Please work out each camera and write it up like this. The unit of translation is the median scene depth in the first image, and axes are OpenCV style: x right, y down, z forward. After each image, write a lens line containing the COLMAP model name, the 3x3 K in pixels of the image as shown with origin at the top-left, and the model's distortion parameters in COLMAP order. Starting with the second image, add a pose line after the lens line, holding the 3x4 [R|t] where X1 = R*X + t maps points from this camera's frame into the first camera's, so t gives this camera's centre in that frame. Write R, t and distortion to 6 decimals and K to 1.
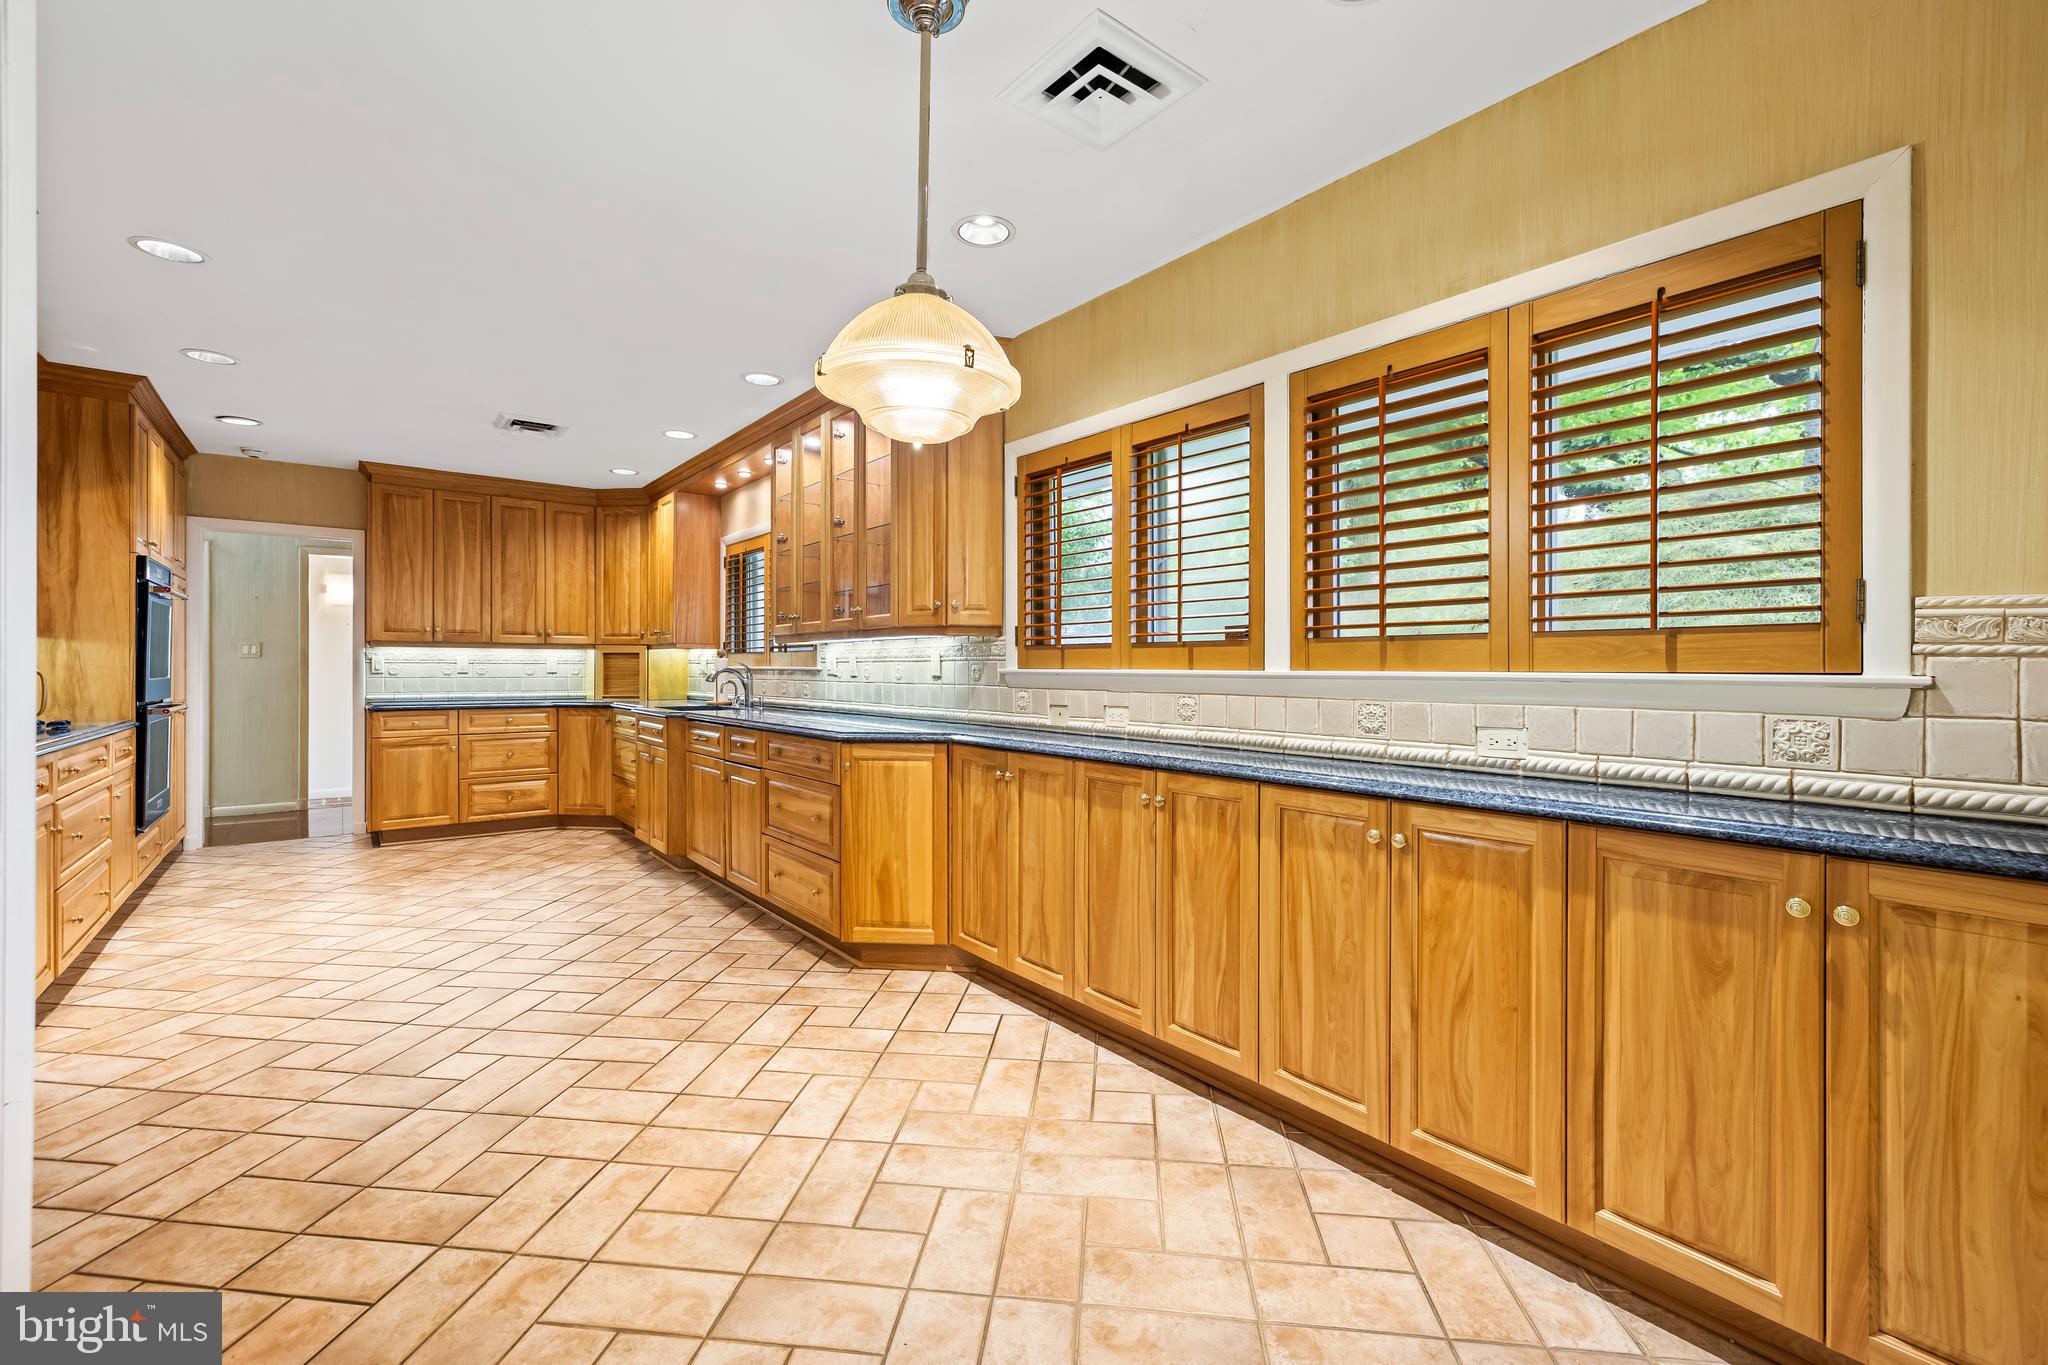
lens RADIAL K [[862.0, 0, 1019.4], [0, 862.0, 670.3], [0, 0, 1]] dist [0.005578, -0.000267]
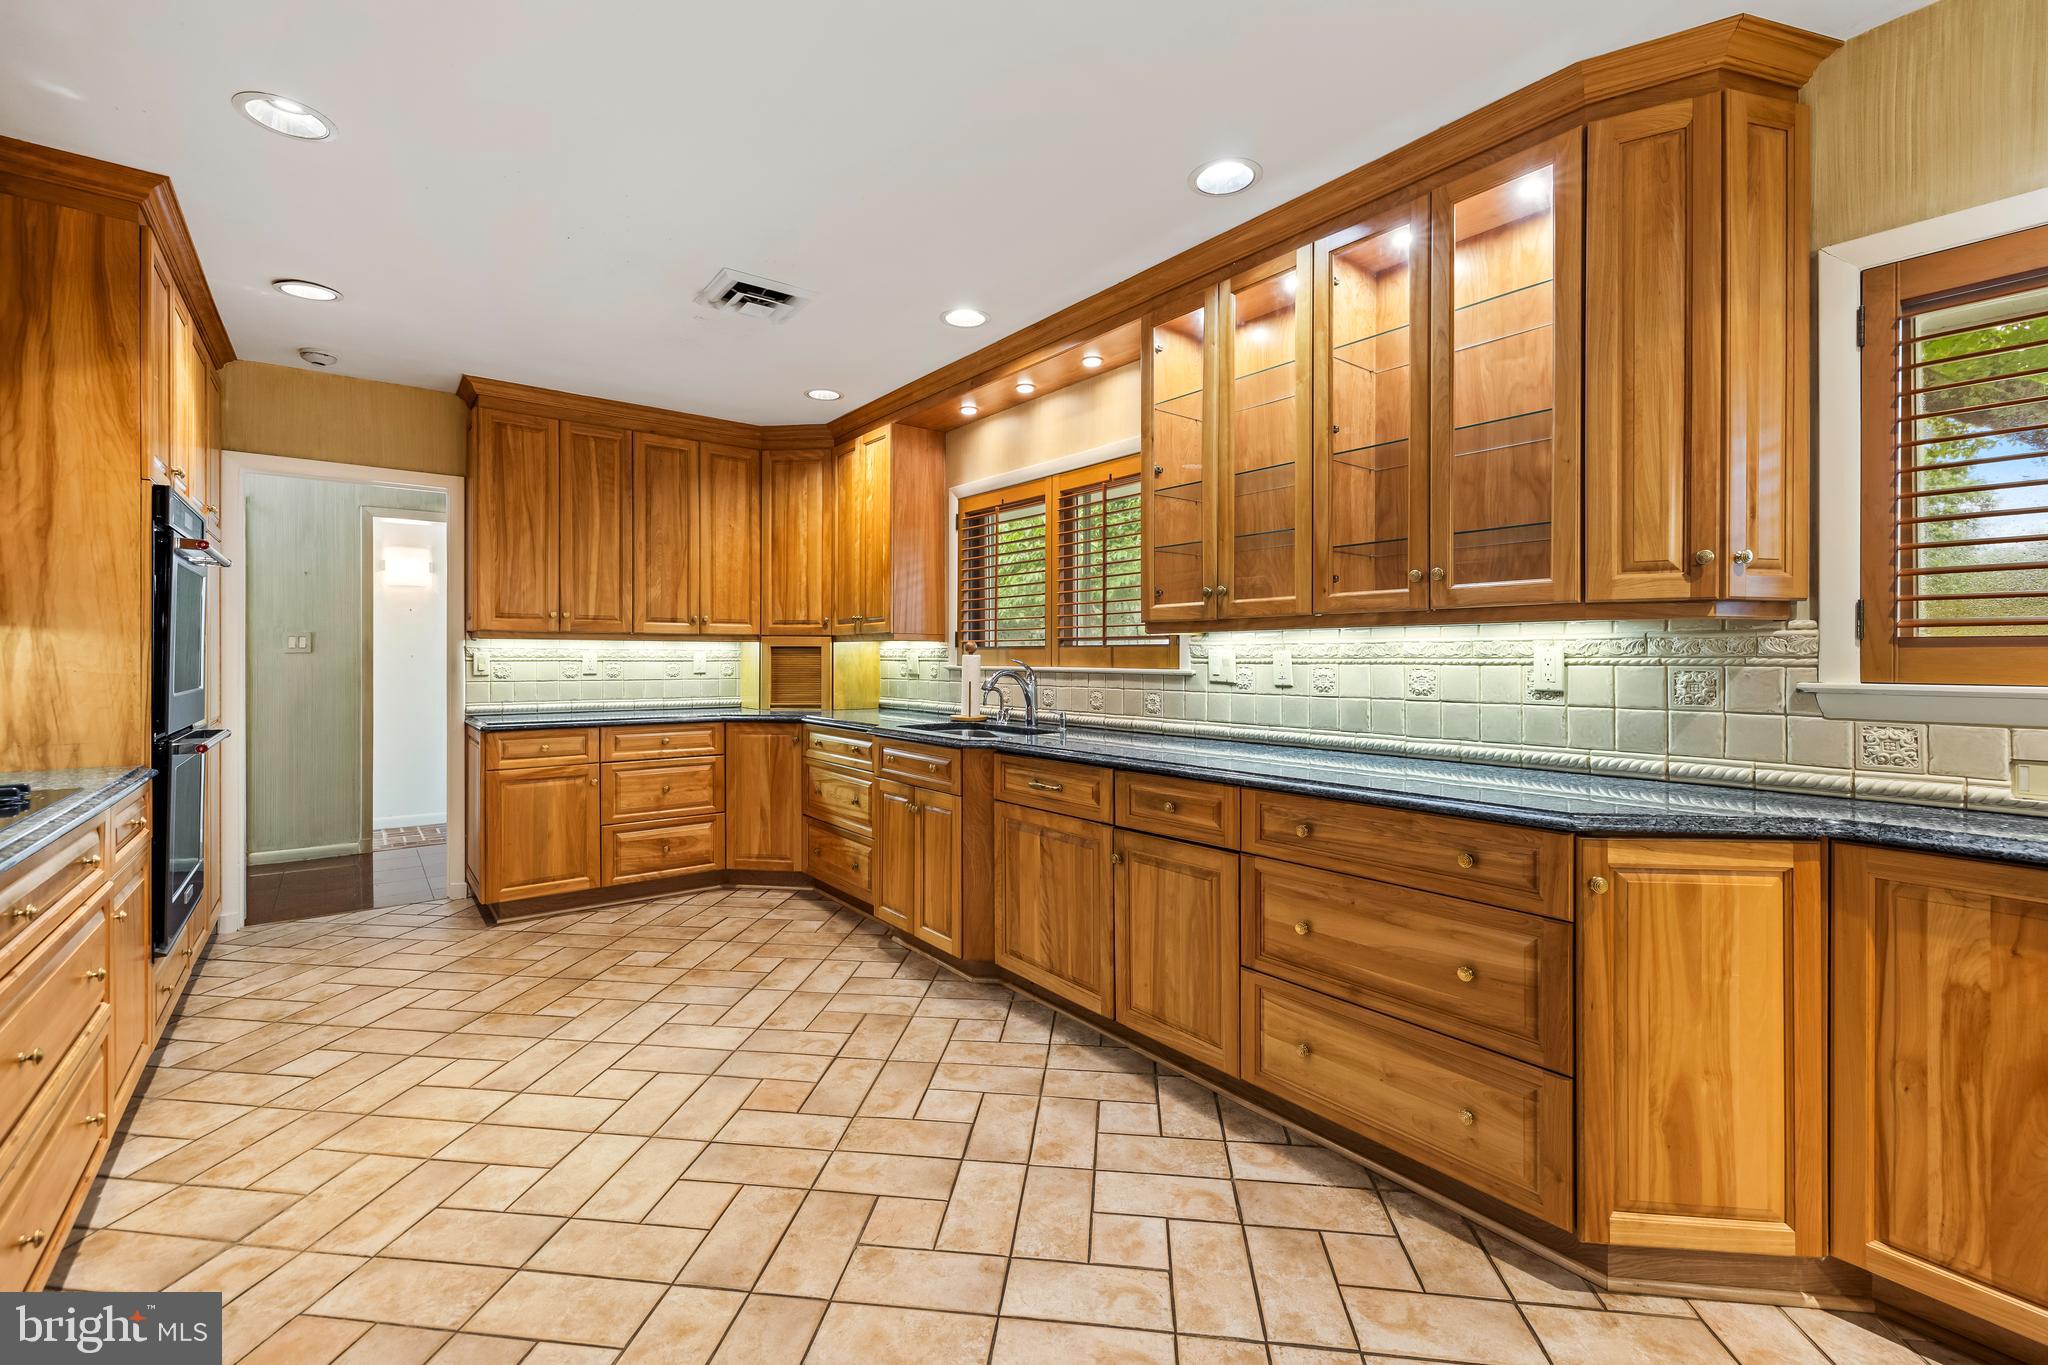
lens RADIAL K [[862.0, 0, 1019.2], [0, 862.0, 662.7], [0, 0, 1]] dist [0.005578, -0.000267]
pose [[0.999992, -0.000059, -0.003903, -0.413915], [0.000066, 0.999998, 0.001916, -0.012260], [0.003903, -0.001917, 0.999991, 0.400209]]
